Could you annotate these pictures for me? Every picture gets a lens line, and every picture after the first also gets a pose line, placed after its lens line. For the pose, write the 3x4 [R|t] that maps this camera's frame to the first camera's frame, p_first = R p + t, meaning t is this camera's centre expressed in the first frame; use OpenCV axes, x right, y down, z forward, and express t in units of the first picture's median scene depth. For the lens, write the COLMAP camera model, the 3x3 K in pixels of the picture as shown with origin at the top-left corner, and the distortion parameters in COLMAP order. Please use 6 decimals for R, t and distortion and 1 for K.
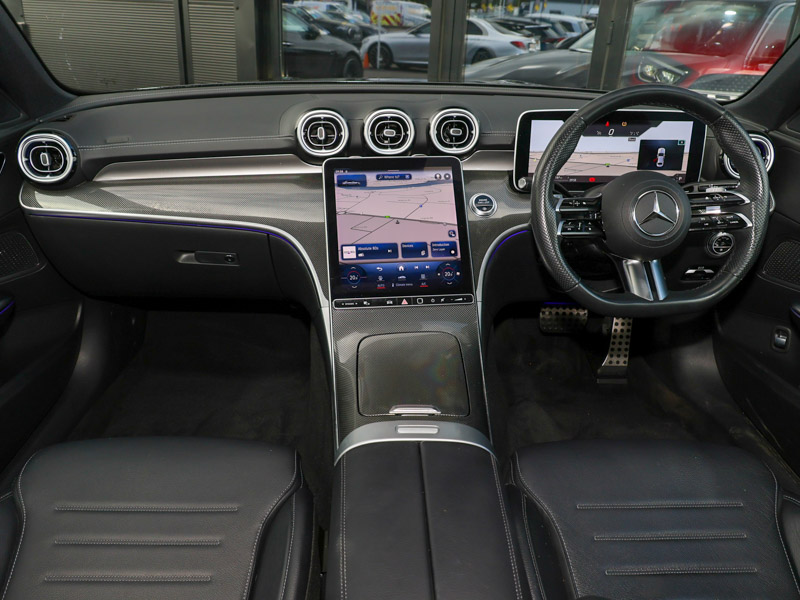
lens RADIAL K [[654.0, 0, 394.1], [0, 654.0, 305.9], [0, 0, 1]] dist [0.015837, -0.012765]
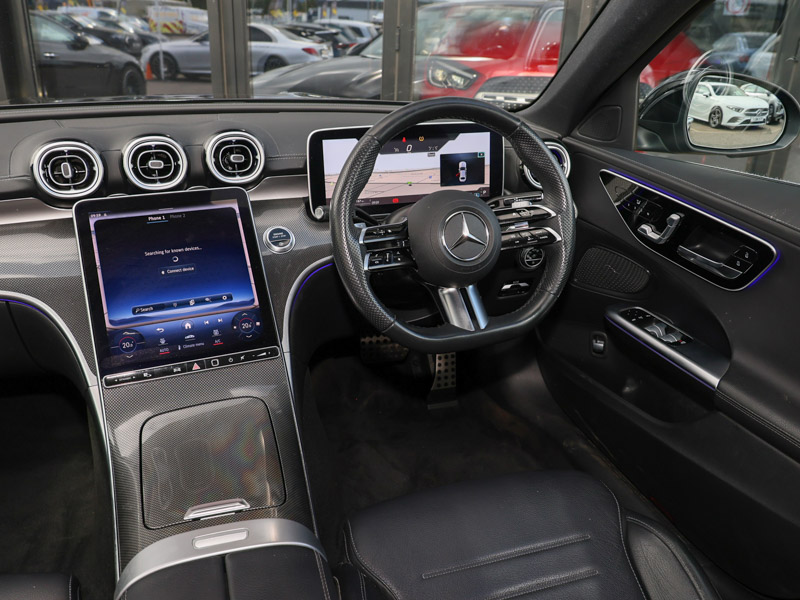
lens RADIAL K [[677.2, 0, 382.7], [0, 677.2, 295.2], [0, 0, 1]] dist [0.021733, -0.001577]
pose [[0.963131, -0.110875, 0.245125, 0.040736], [0.119117, 0.992698, -0.019009, -0.048142], [-0.241227, 0.047507, 0.969305, 0.100253]]
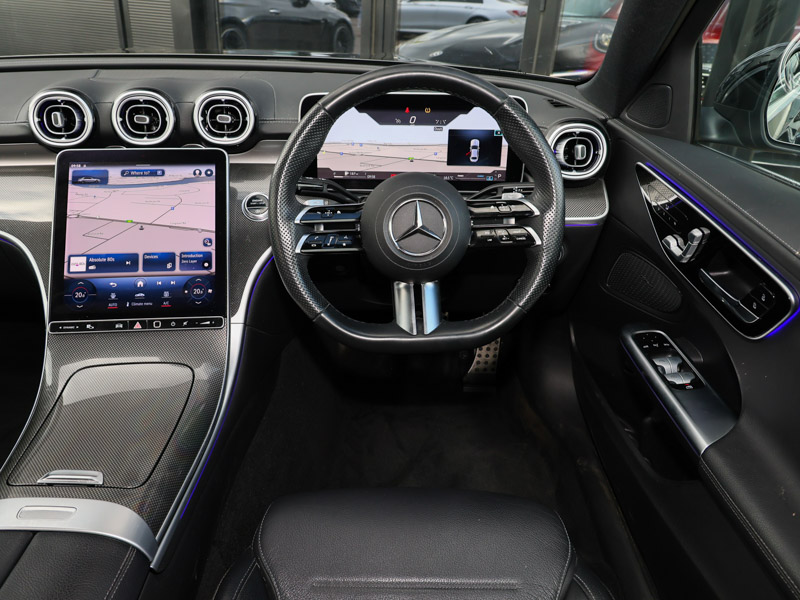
lens RADIAL K [[616.2, 0, 392.3], [0, 616.2, 293.4], [0, 0, 1]] dist [0.012494, 0.015539]
pose [[0.999147, 0.016147, -0.038020, 0.349752], [-0.014319, 0.998751, 0.047868, -0.084409], [0.038745, -0.047283, 0.998130, 0.211249]]
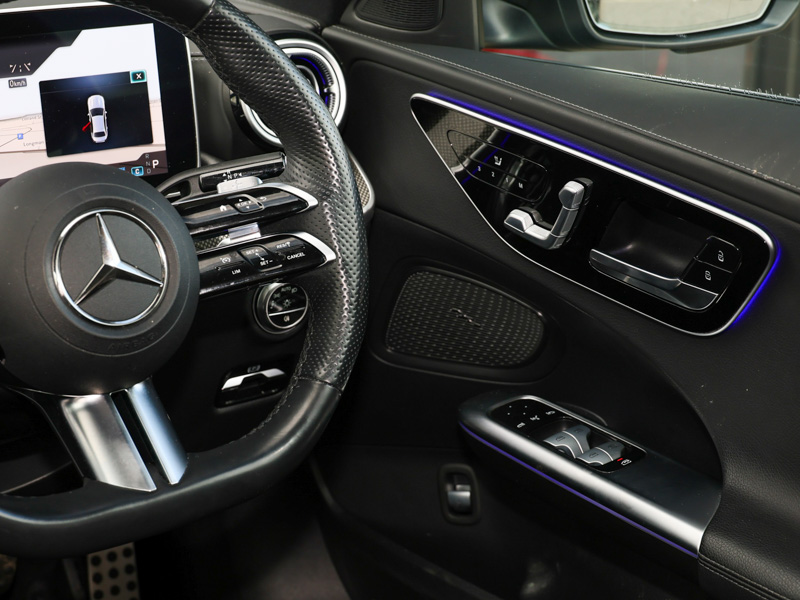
lens RADIAL K [[1695.0, 0, 403.0], [0, 1695.0, 297.0], [0, 0, 1]] dist [-0.005838, 0.000000]
pose [[0.852587, -0.176122, 0.492012, 0.045380], [0.229809, 0.971935, -0.050310, -0.030452], [-0.469343, 0.155962, 0.869133, 0.048705]]
